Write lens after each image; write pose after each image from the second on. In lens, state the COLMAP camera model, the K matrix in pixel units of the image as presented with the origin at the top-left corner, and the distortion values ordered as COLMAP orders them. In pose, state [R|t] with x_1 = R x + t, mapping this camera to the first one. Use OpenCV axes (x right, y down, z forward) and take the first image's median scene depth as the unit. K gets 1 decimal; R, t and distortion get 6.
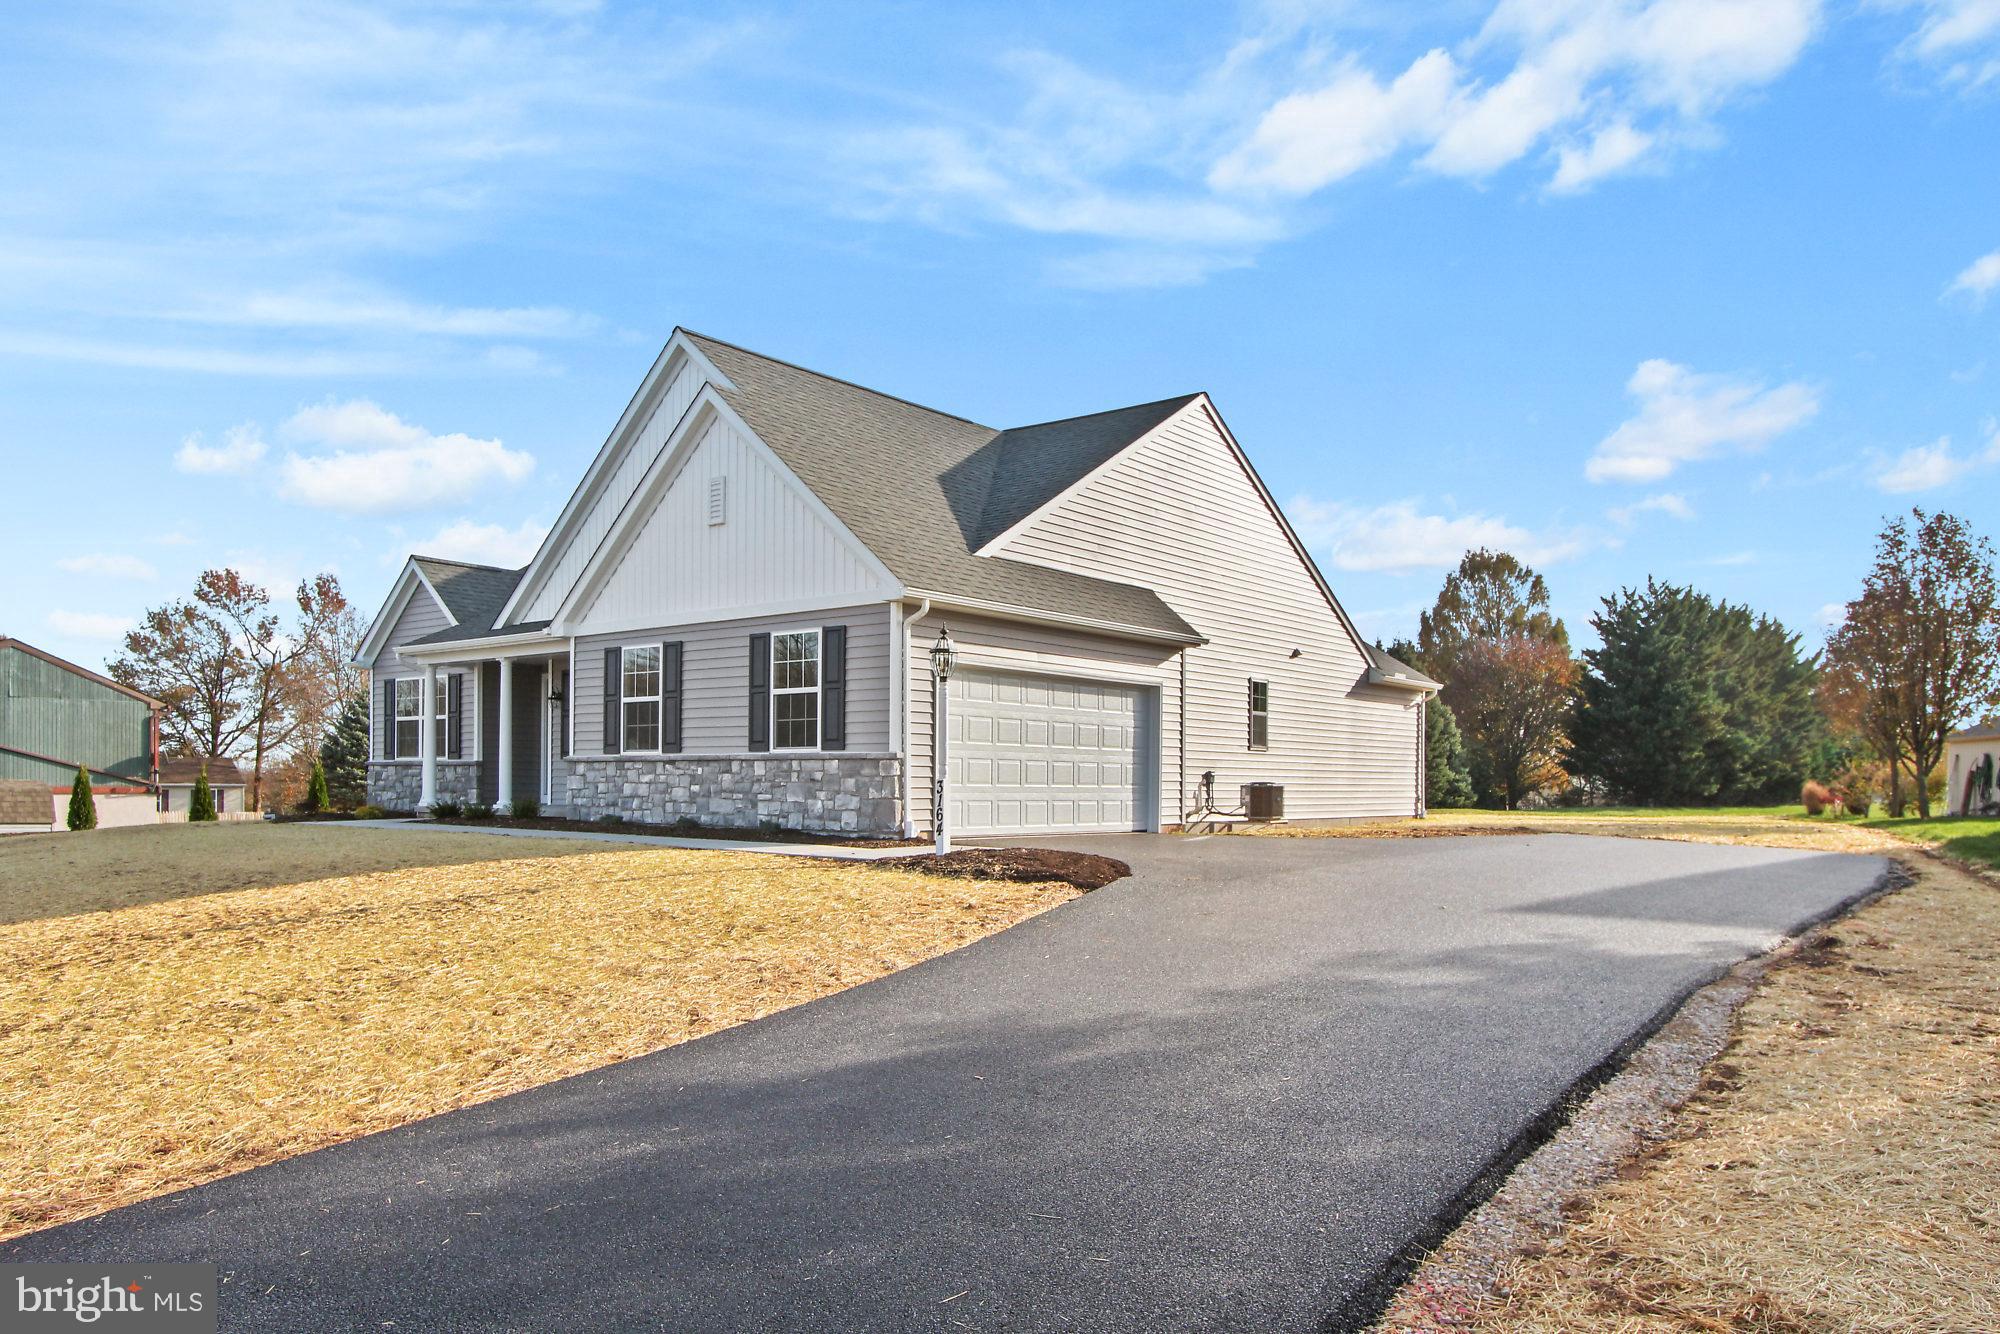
lens RADIAL K [[1349.3, 0, 1000.0], [0, 1349.3, 667.0], [0, 0, 1]] dist [-0.000179, 0.000129]
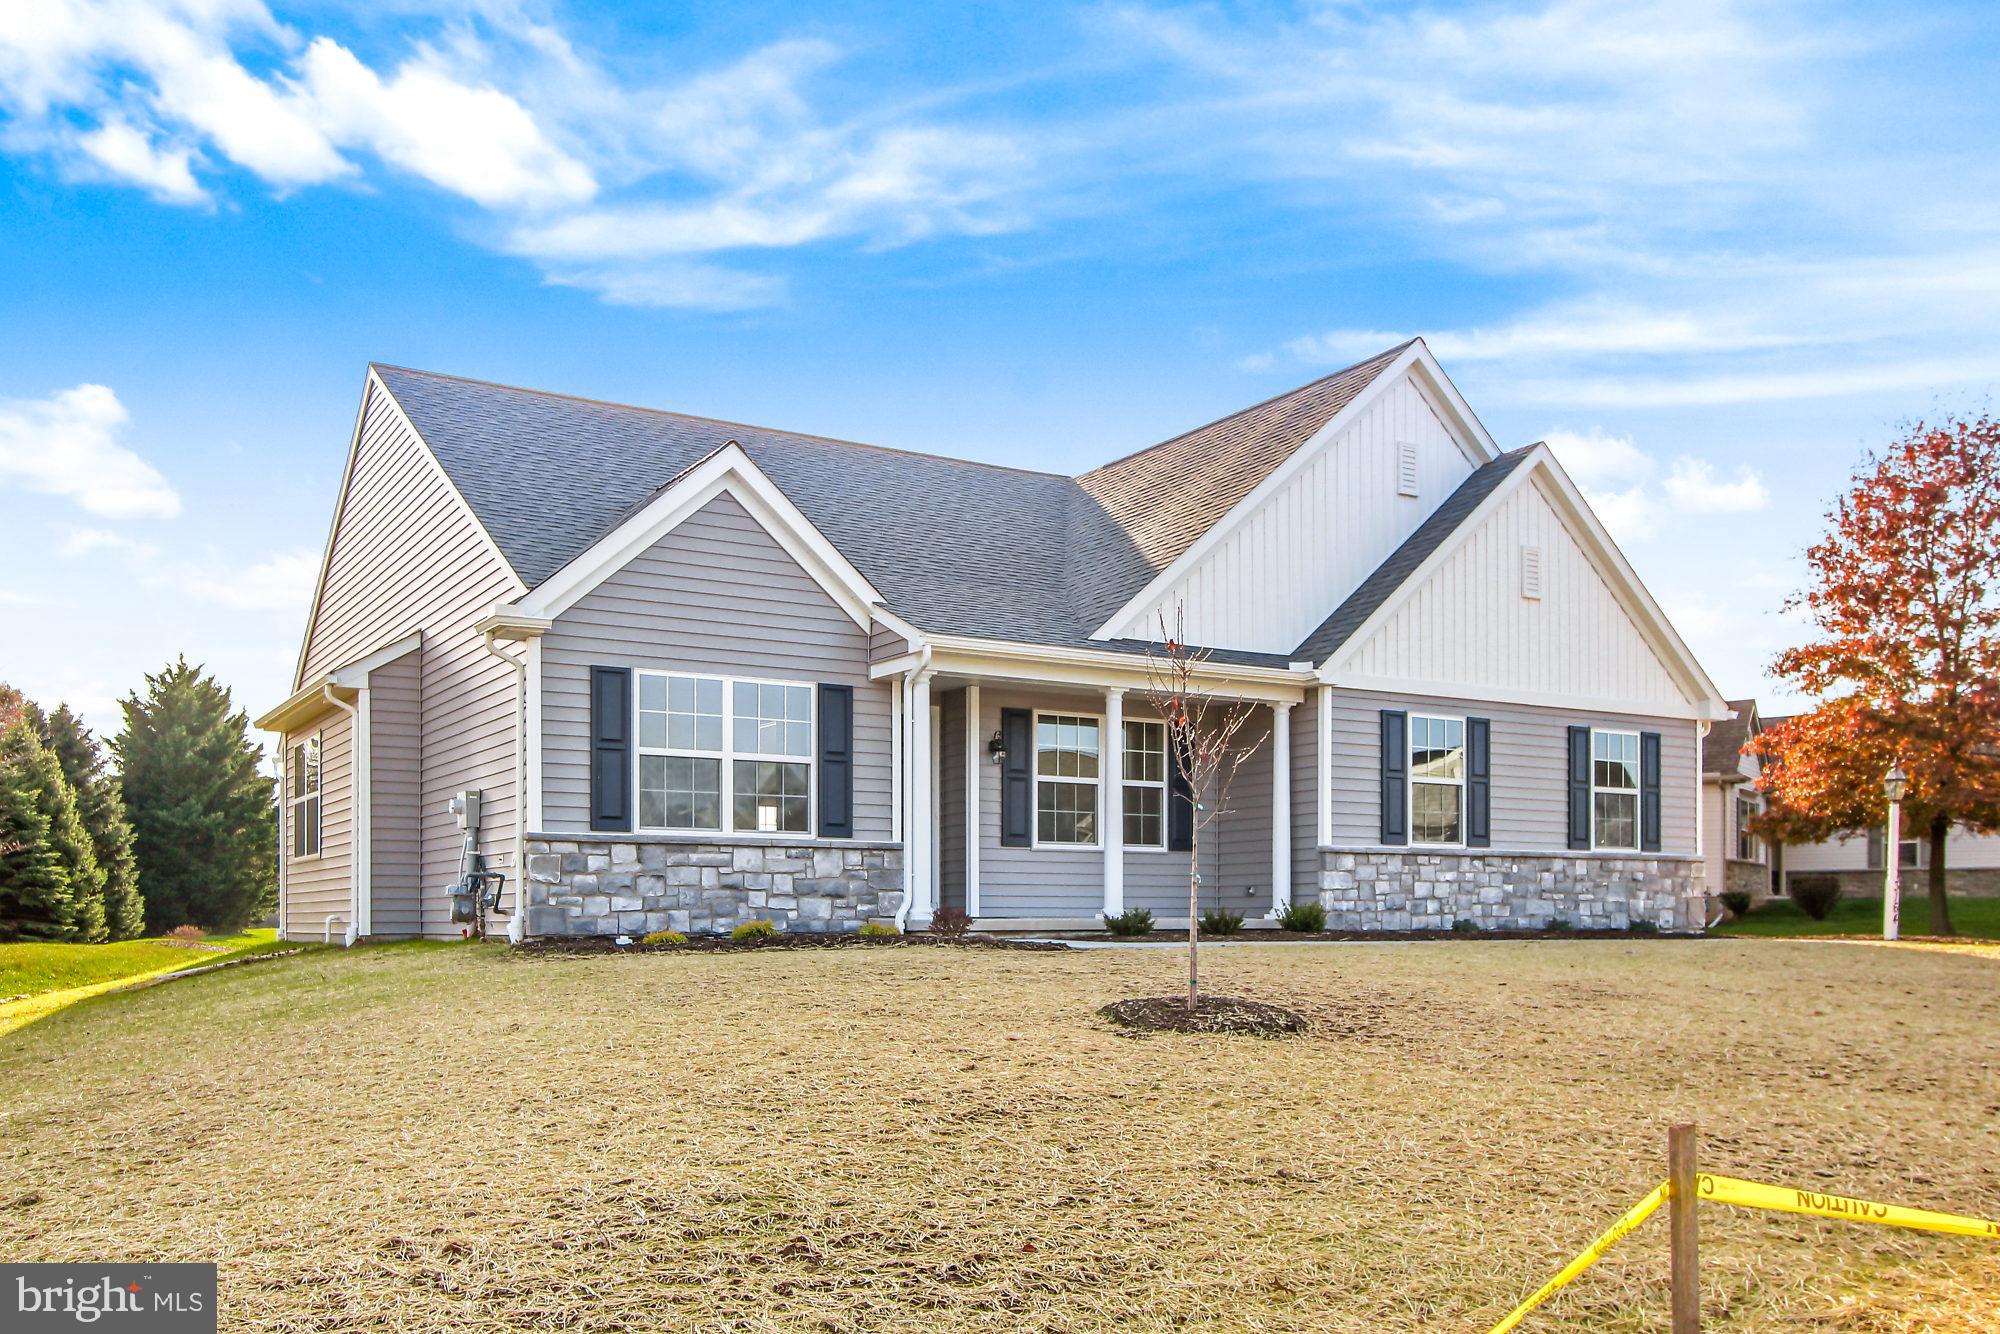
lens RADIAL K [[1647.9, 0, 1003.4], [0, 1647.9, 712.9], [0, 0, 1]] dist [0.047841, -0.001951]
pose [[0.348176, 0.100536, 0.932022, -1.408825], [-0.079287, 0.993828, -0.077584, 0.088758], [-0.934070, -0.046884, 0.353998, 0.957771]]
